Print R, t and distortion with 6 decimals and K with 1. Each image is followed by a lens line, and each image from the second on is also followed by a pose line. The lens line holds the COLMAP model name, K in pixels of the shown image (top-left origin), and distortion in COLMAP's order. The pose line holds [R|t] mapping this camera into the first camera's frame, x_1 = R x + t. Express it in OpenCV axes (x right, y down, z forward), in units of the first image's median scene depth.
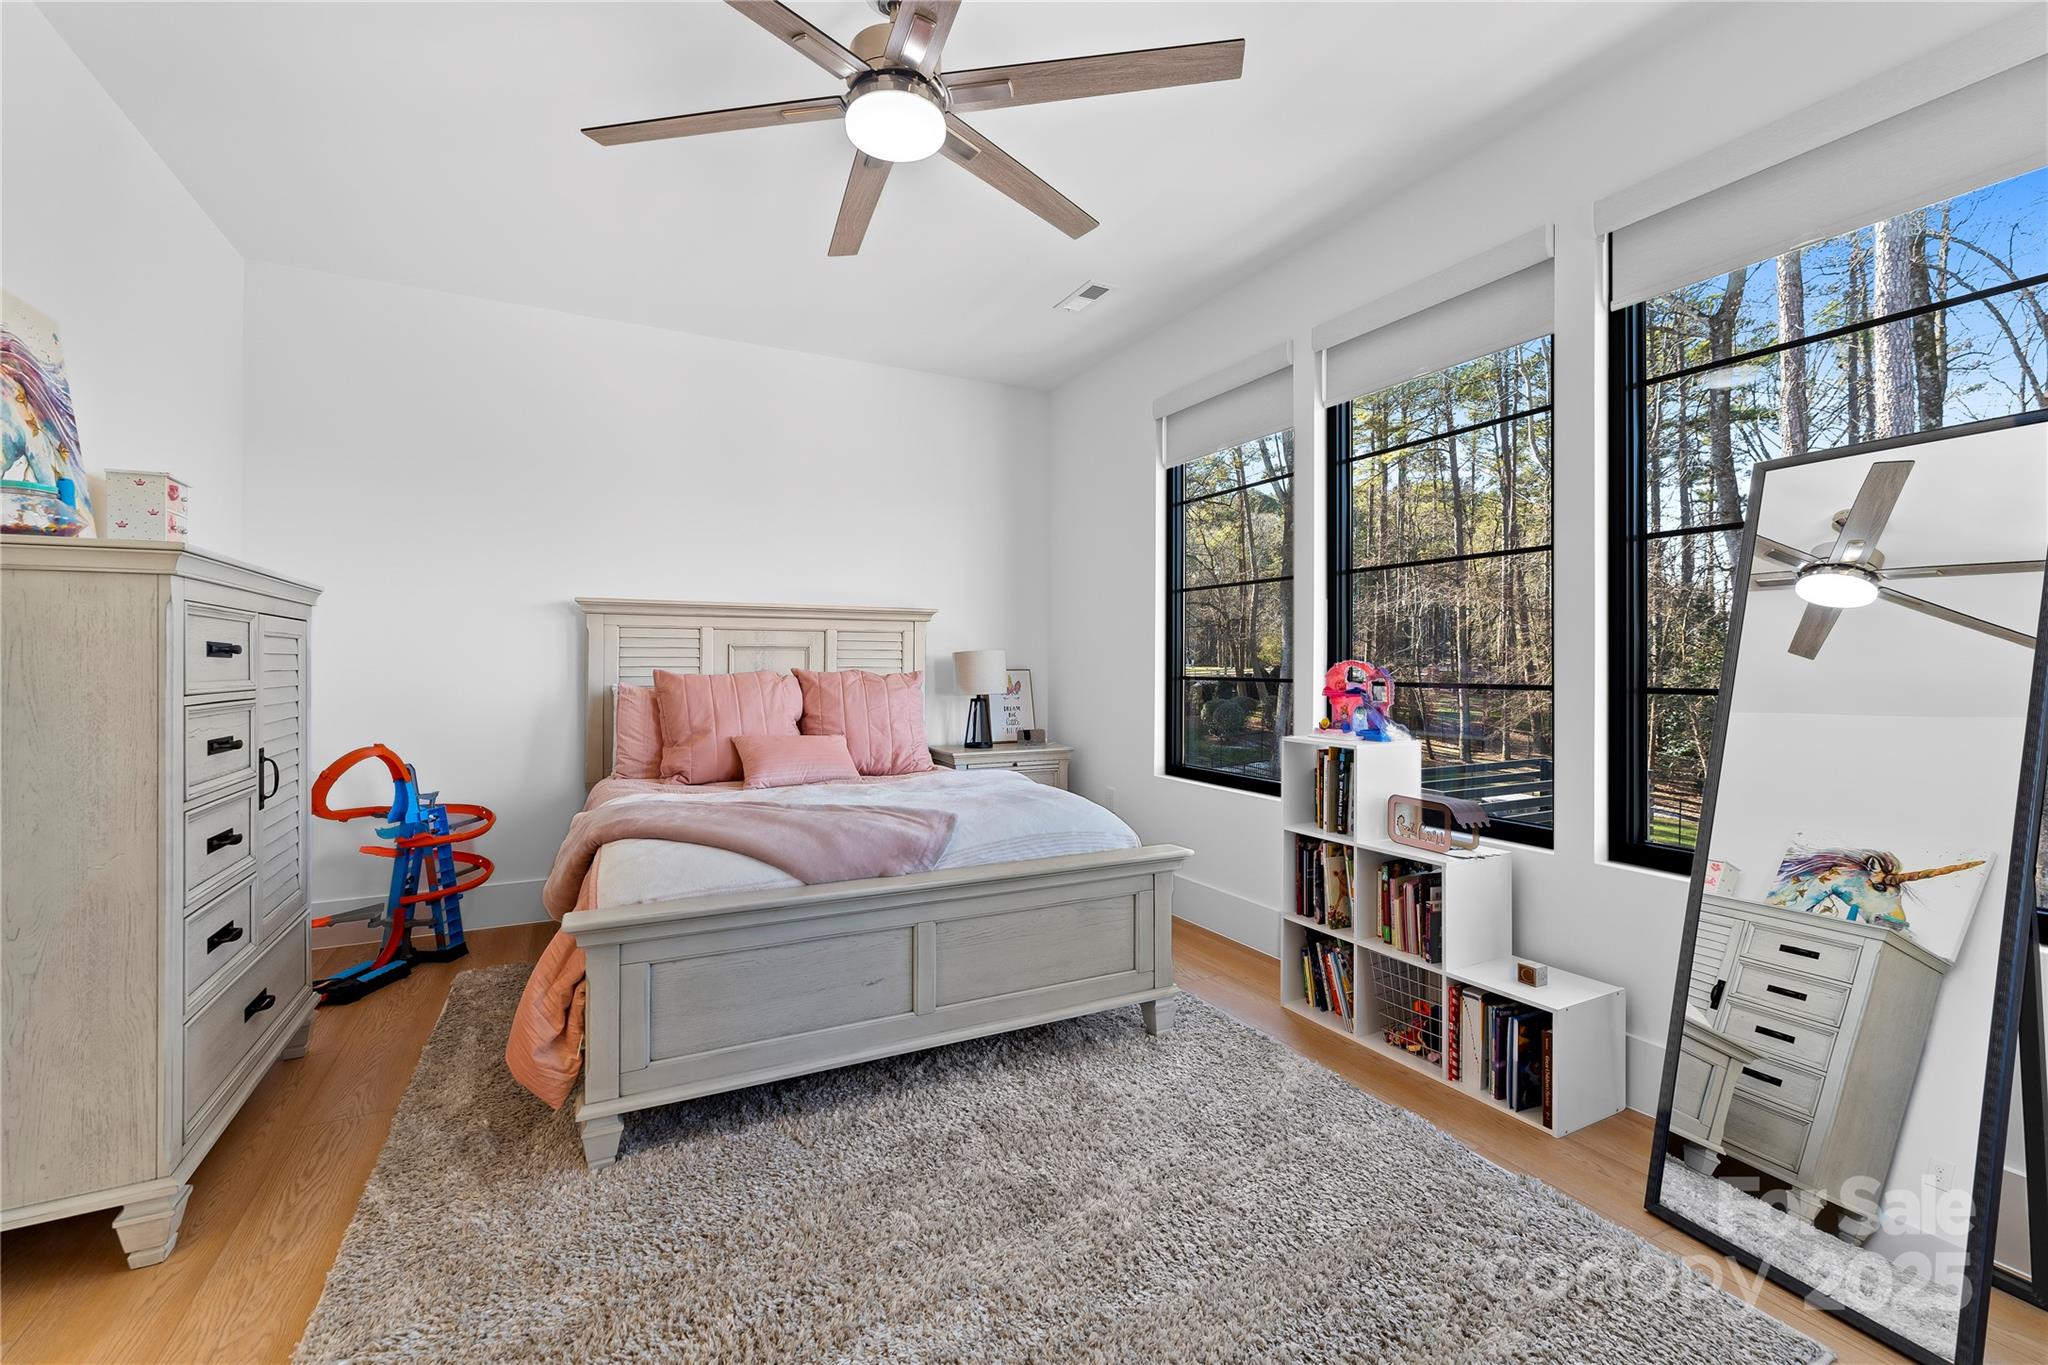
lens RADIAL K [[853.0, 0, 1026.0], [0, 853.0, 662.9], [0, 0, 1]] dist [0.008961, -0.000108]
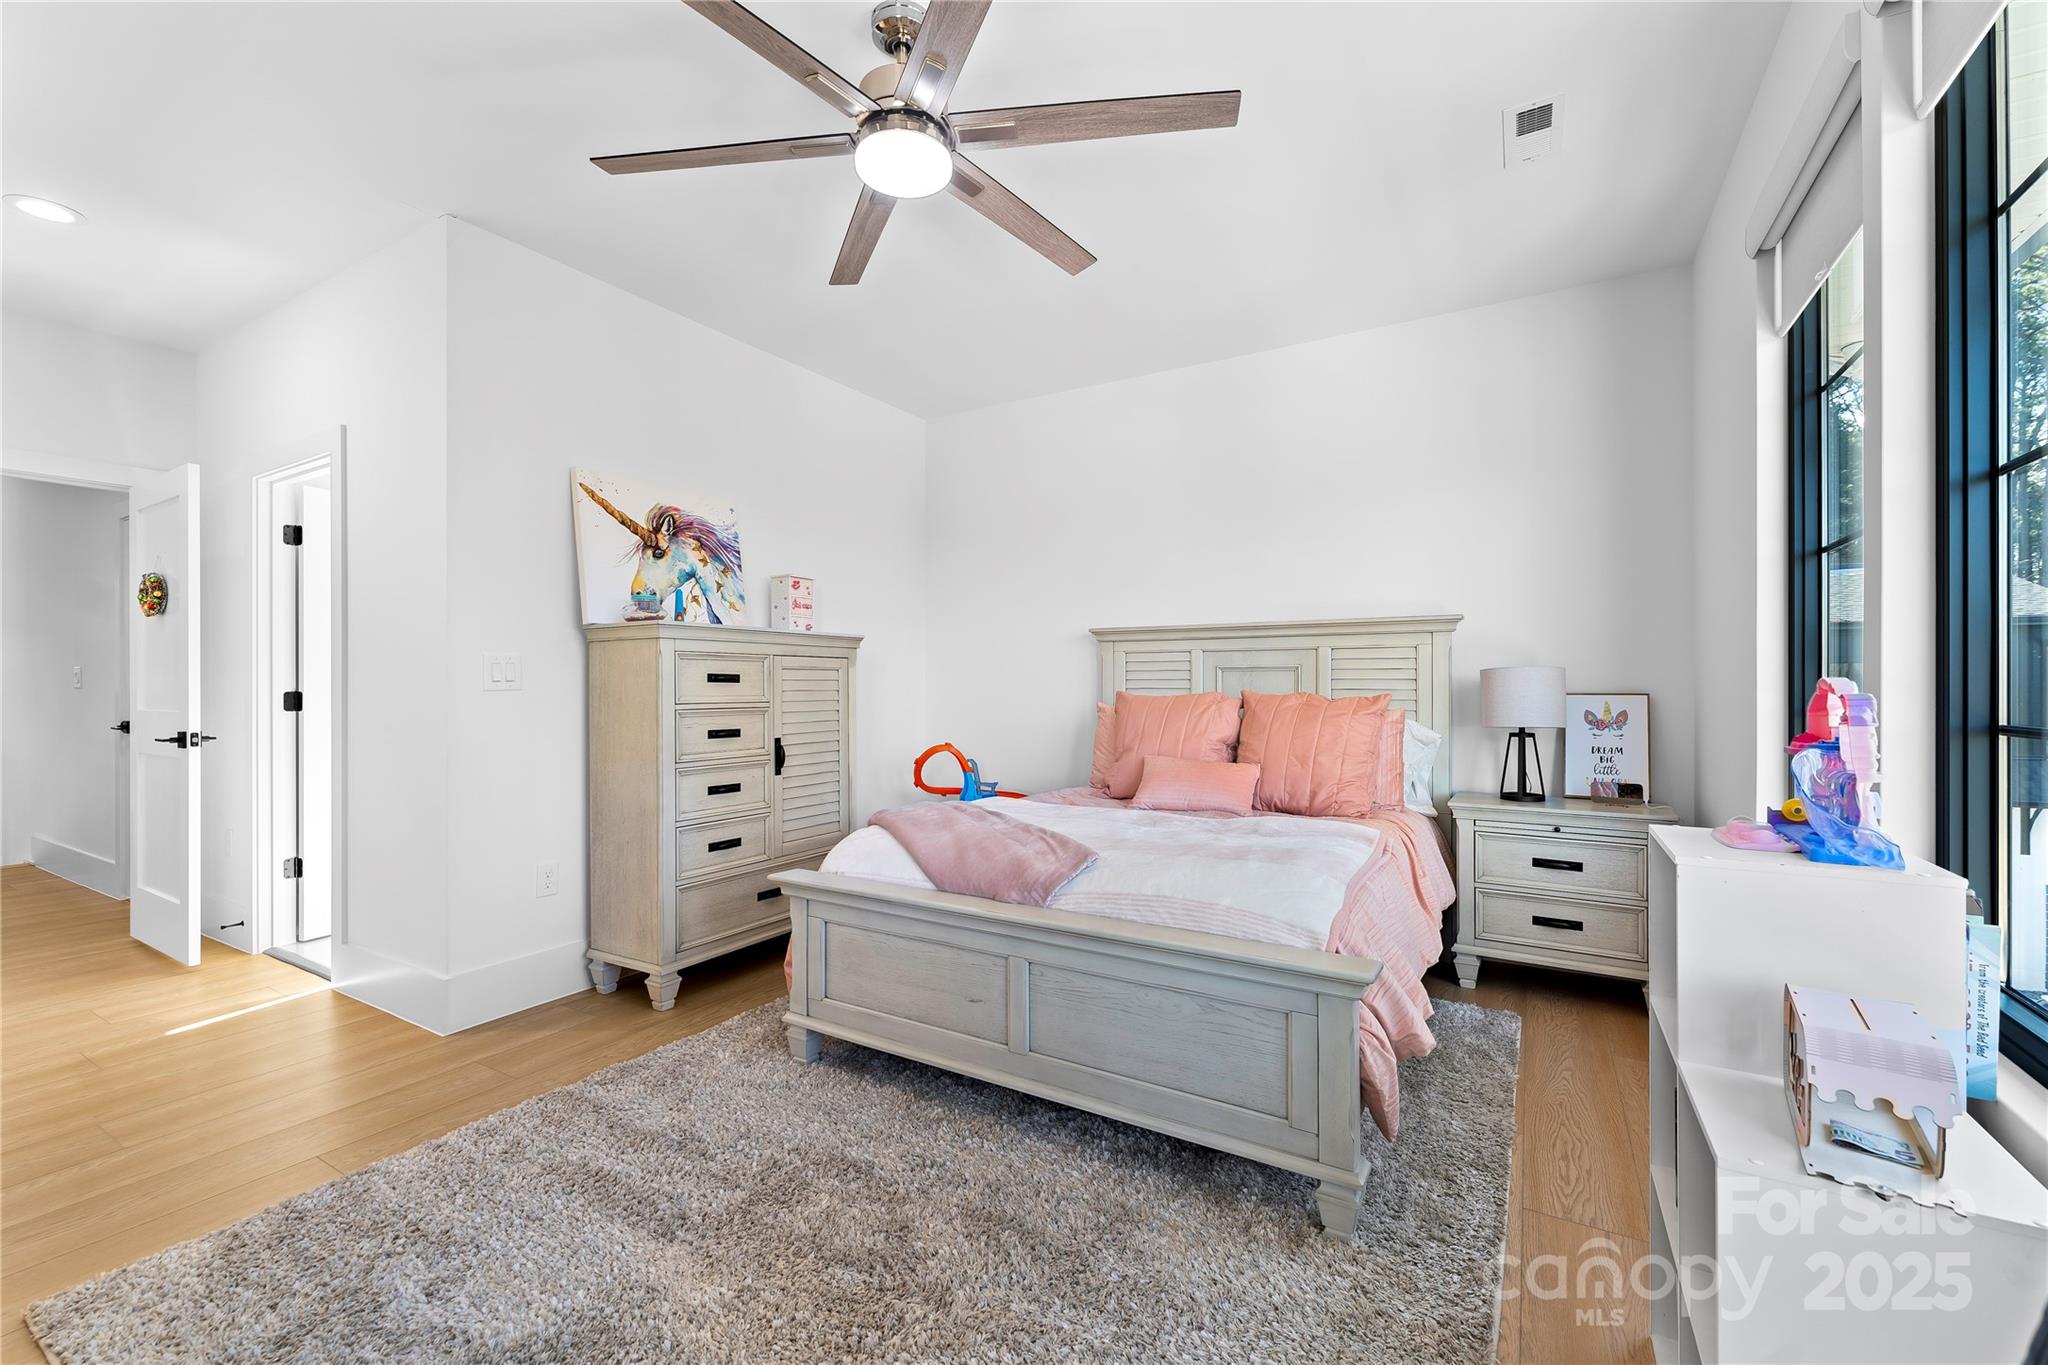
lens RADIAL K [[853.0, 0, 1029.0], [0, 853.0, 686.7], [0, 0, 1]] dist [0.008961, -0.000108]
pose [[0.526400, 0.000290, -0.850237, 0.523093], [0.001553, 0.999998, 0.001302, 0.001208], [0.850236, -0.002006, 0.526398, 0.383907]]
